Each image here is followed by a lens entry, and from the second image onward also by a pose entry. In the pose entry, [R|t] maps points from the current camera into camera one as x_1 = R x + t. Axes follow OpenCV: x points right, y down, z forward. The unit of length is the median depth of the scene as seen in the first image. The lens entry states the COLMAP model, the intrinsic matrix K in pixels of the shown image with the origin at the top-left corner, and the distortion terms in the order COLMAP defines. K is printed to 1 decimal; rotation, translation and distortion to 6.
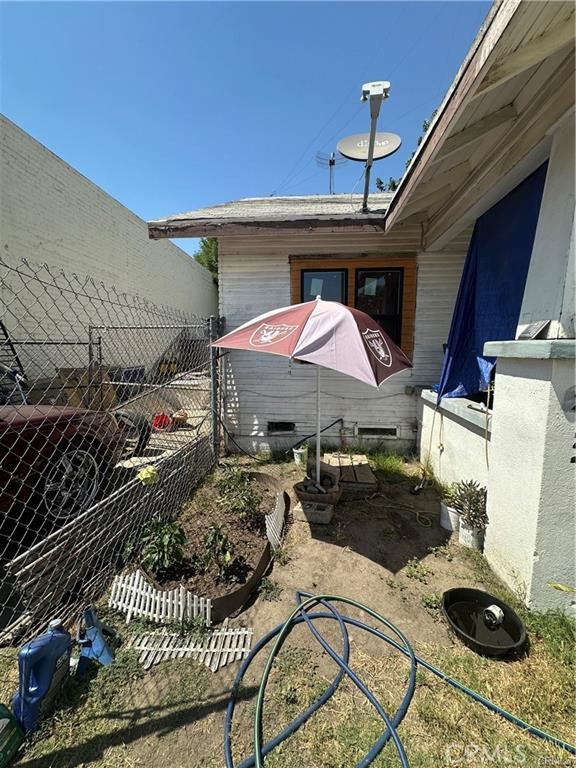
lens RADIAL K [[305.4, 0, 288.0], [0, 305.4, 384.0], [0, 0, 1]] dist [-0.004972, 0.000554]
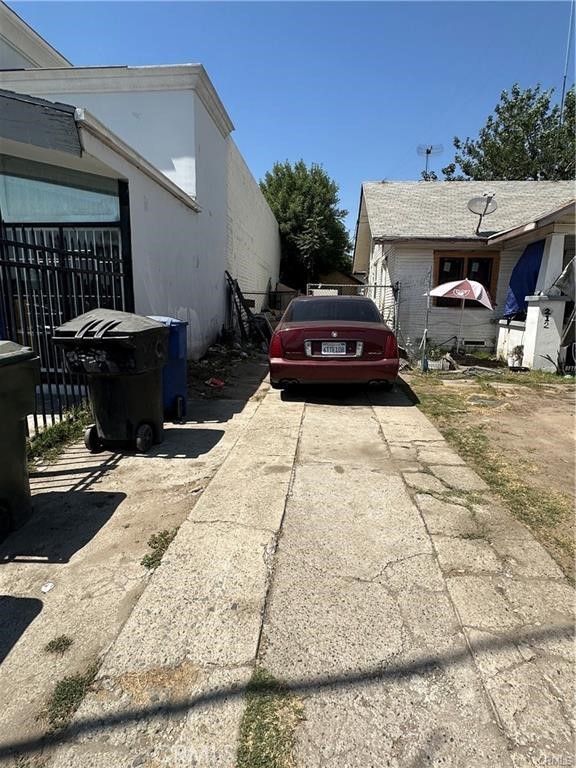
lens RADIAL K [[435.0, 0, 288.0], [0, 435.0, 384.0], [0, 0, 1]] dist [0.004956, 0.000872]
pose [[0.999843, 0.014165, 0.010630, -1.067571], [-0.014838, 0.997694, 0.066229, 0.293033], [-0.009667, -0.066376, 0.997748, -2.051493]]
